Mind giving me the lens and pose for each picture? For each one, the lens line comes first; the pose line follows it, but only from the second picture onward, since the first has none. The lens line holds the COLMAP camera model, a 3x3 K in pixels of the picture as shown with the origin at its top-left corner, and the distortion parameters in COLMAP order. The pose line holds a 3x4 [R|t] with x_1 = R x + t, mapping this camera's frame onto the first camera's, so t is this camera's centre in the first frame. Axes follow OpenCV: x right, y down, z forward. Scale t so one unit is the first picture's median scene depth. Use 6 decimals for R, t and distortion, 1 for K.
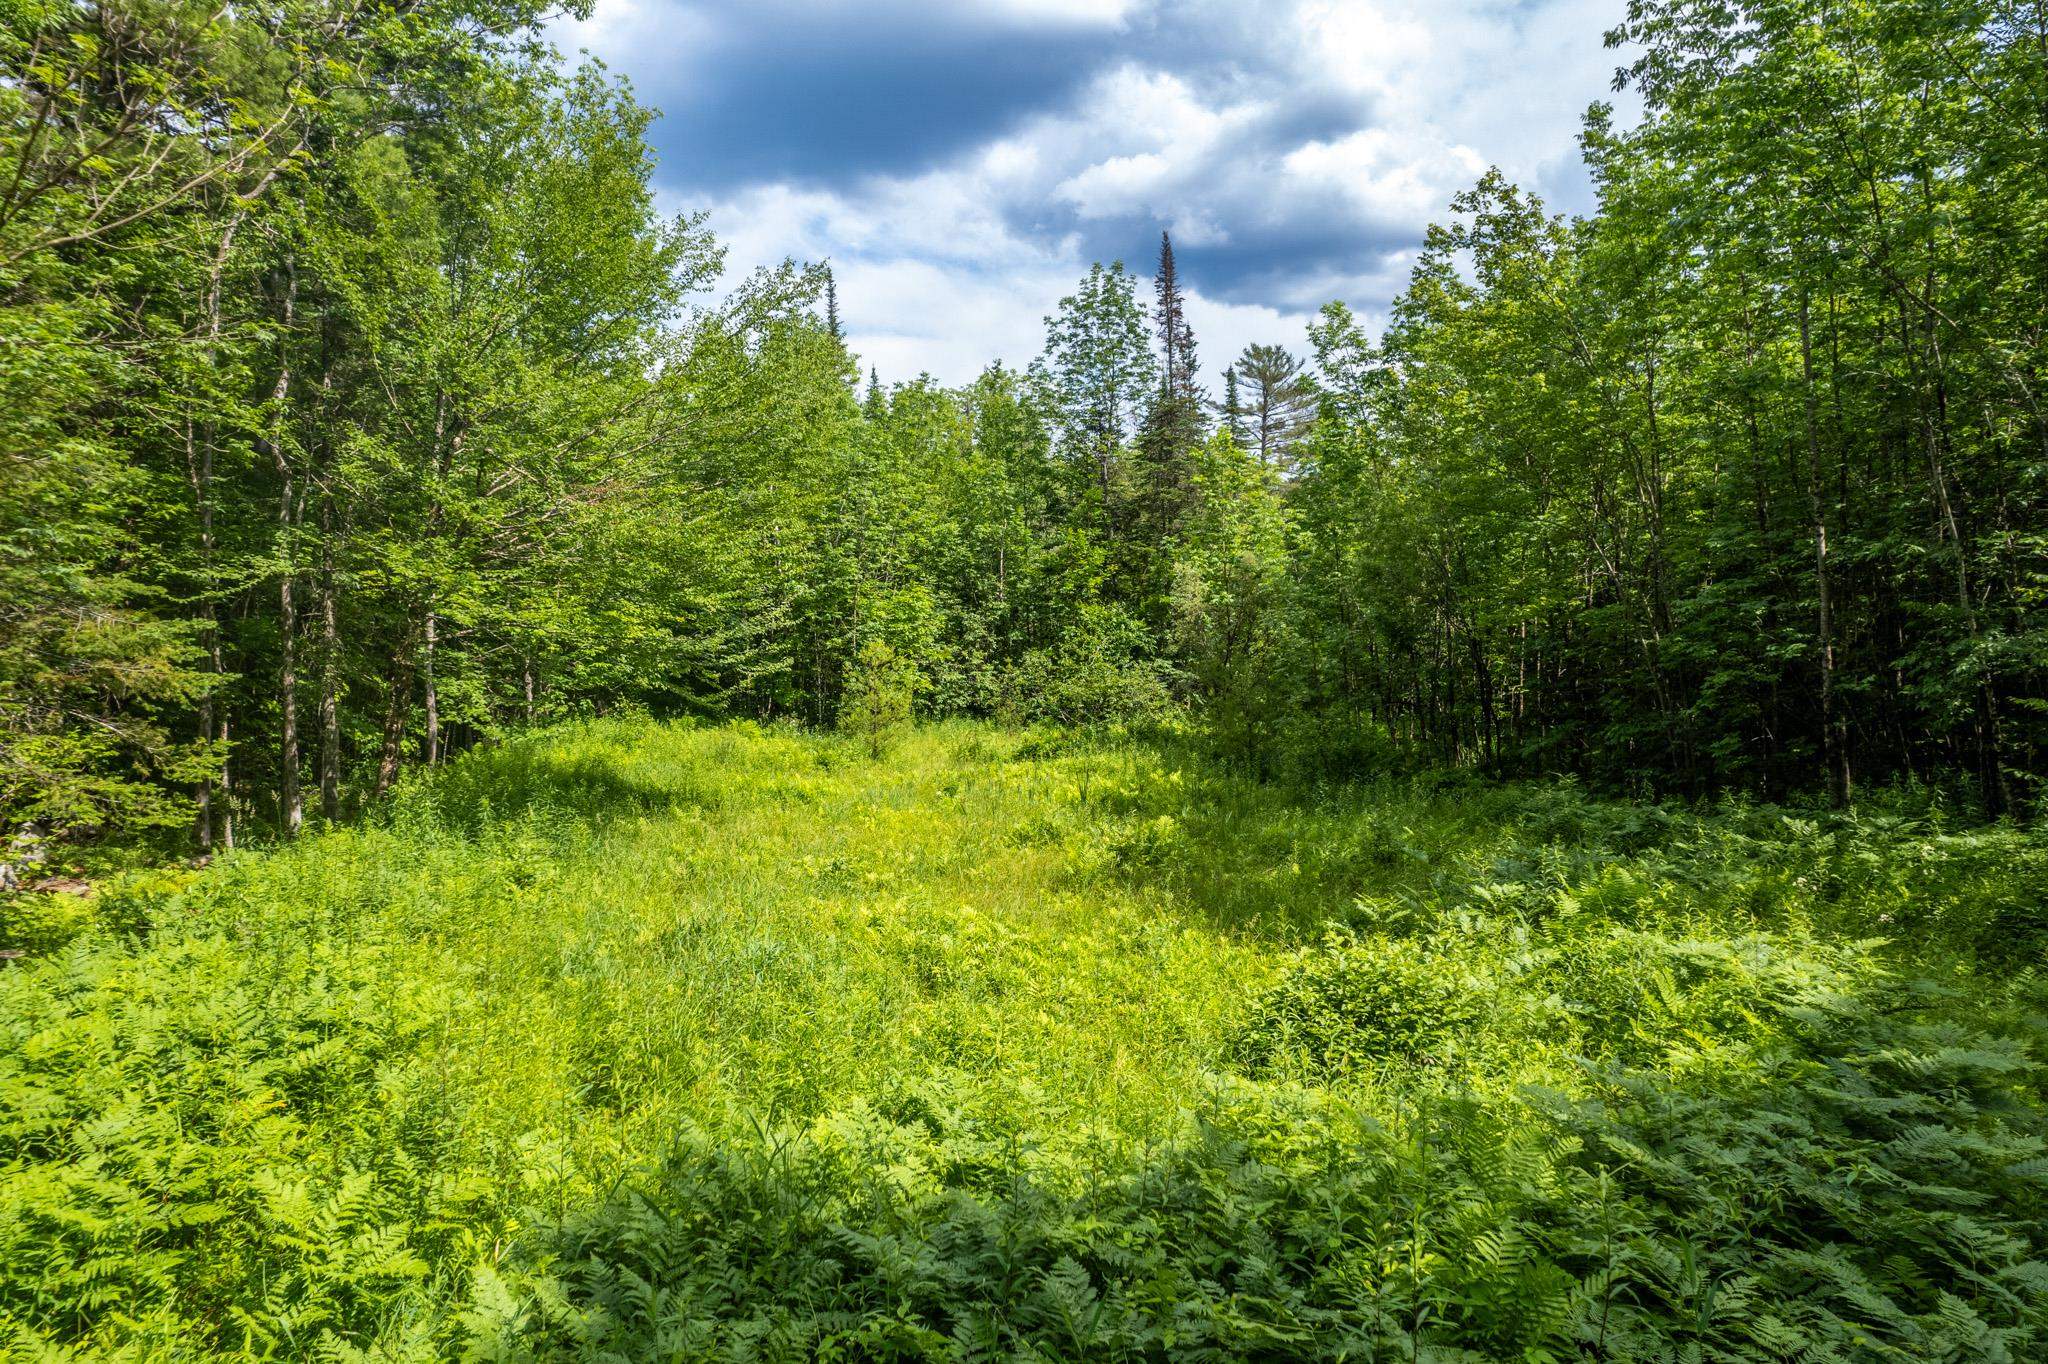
lens RADIAL K [[1313.8, 0, 1024.0], [0, 1313.8, 682.0], [0, 0, 1]] dist [-0.052697, 0.055866]
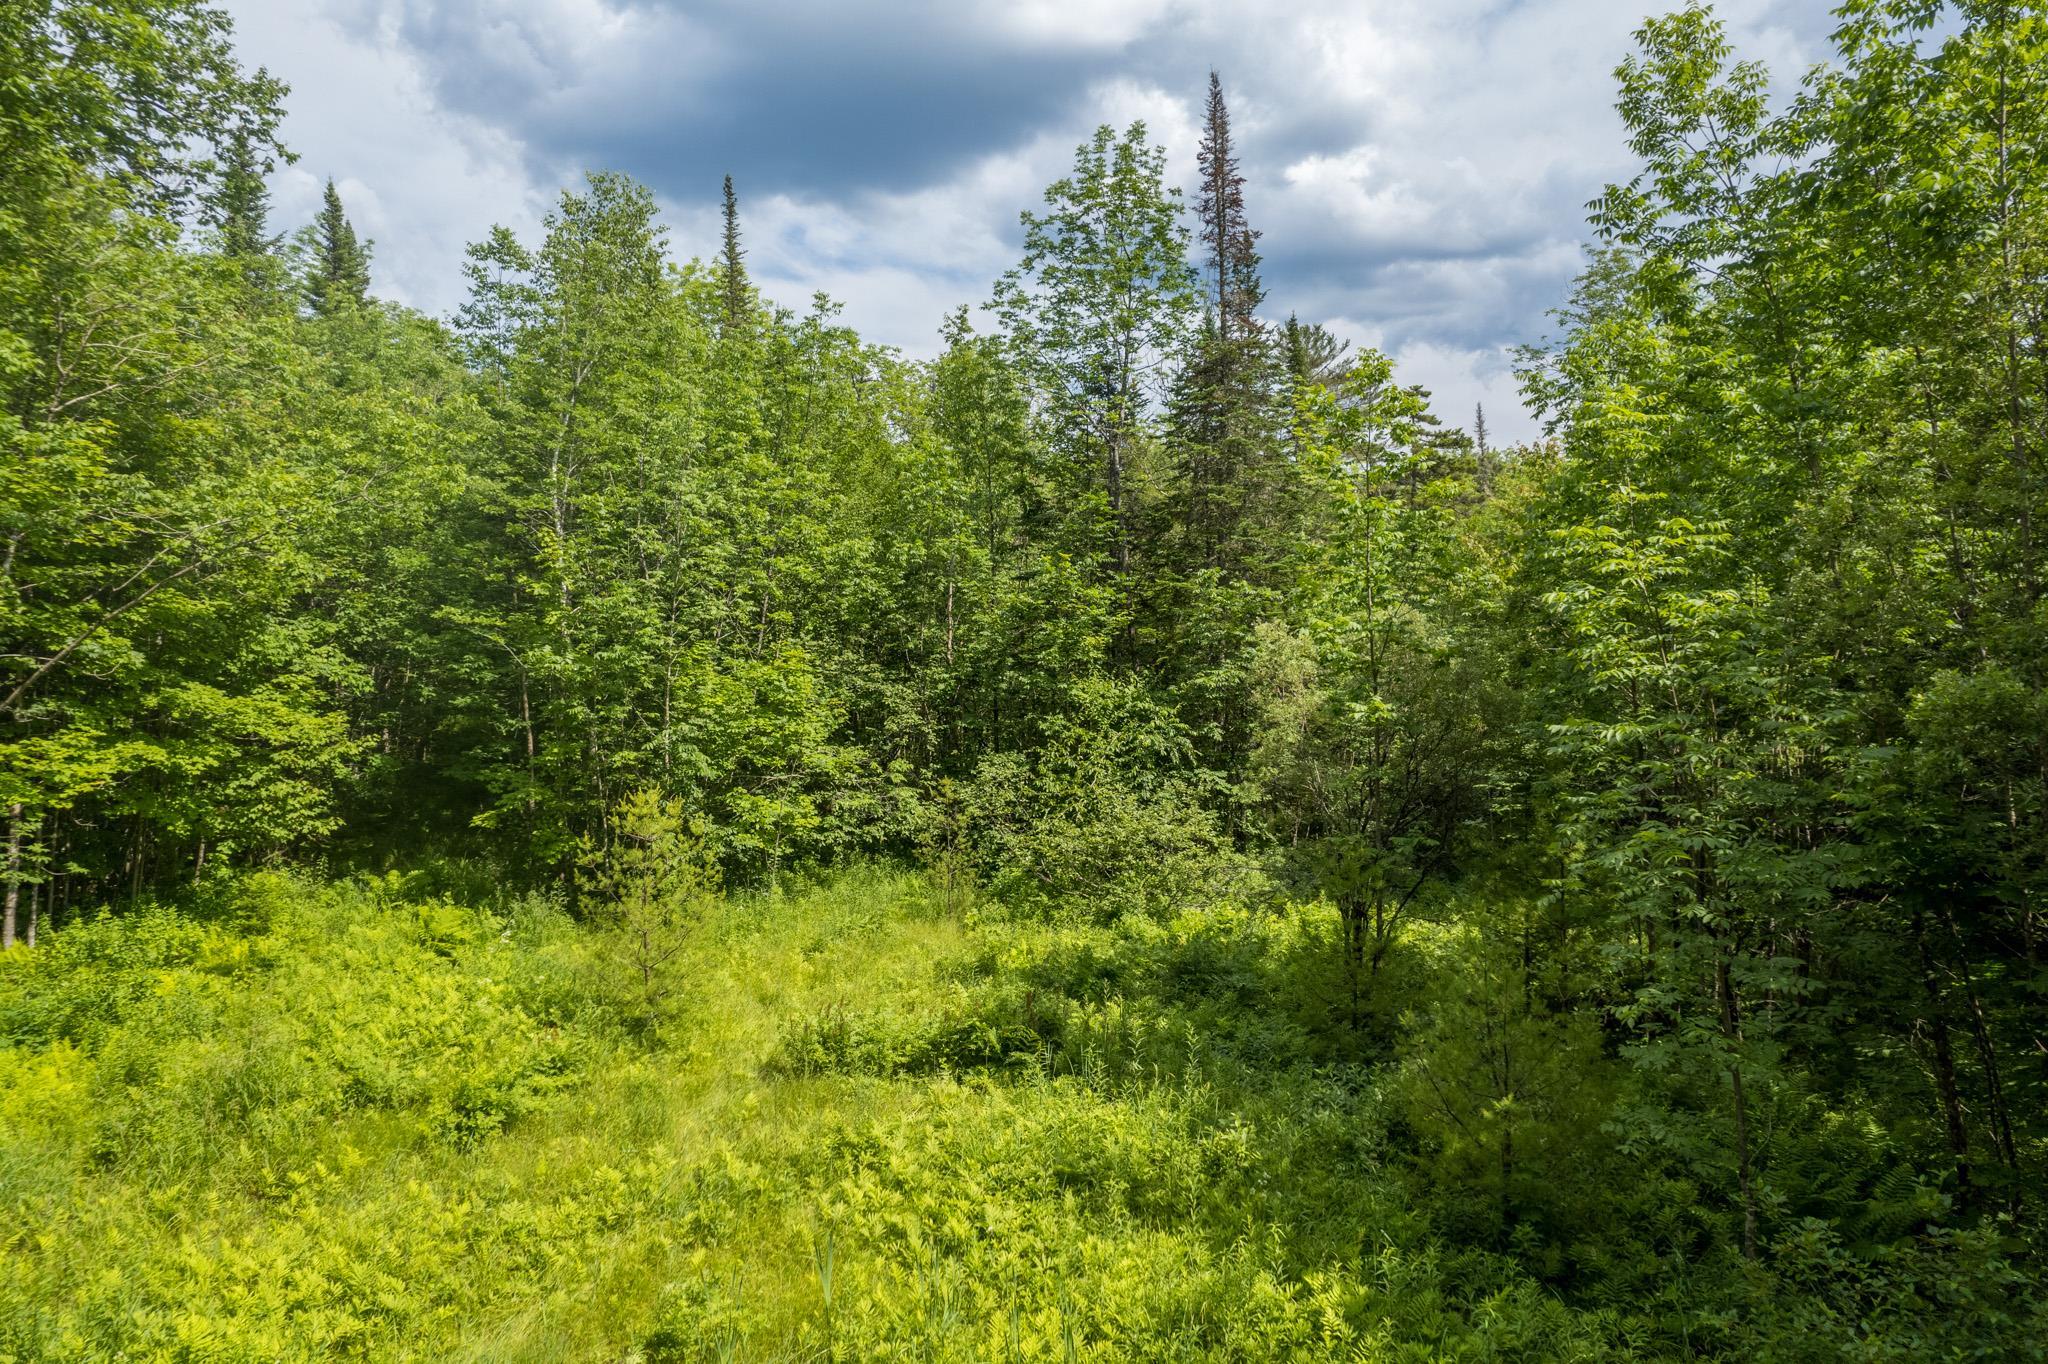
lens RADIAL K [[1275.8, 0, 1059.8], [0, 1275.8, 712.3], [0, 0, 1]] dist [-0.001069, 0.048305]
pose [[0.999694, 0.003312, 0.024521, 0.042618], [-0.003793, 0.999801, 0.019601, -0.105301], [-0.024451, -0.019688, 0.999507, 0.809837]]
